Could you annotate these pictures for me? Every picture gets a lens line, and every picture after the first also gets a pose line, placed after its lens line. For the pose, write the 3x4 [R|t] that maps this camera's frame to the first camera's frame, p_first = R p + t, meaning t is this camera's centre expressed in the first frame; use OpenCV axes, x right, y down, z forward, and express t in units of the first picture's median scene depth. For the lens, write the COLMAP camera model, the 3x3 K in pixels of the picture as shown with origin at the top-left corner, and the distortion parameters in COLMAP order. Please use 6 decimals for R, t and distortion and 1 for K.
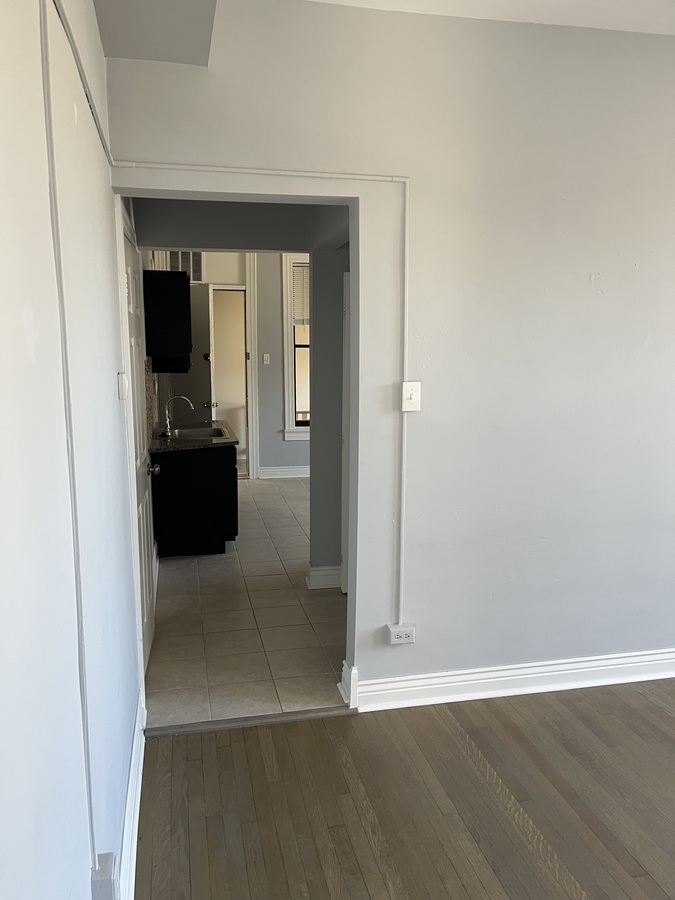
lens RADIAL K [[688.4, 0, 339.6], [0, 688.4, 445.5], [0, 0, 1]] dist [0.074432, -0.112943]
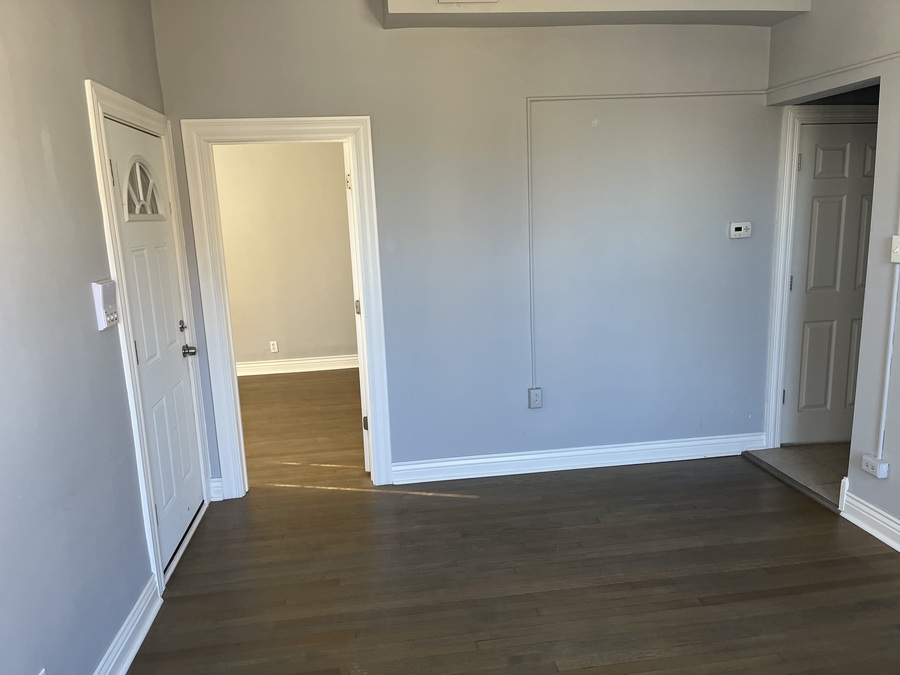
lens RADIAL K [[688.4, 0, 445.0], [0, 688.4, 340.8], [0, 0, 1]] dist [0.074432, -0.112943]
pose [[-0.076161, 0.184196, -0.979934, 1.287766], [-0.118211, 0.974190, 0.192304, -0.058893], [0.990063, 0.130486, -0.052421, 0.383624]]
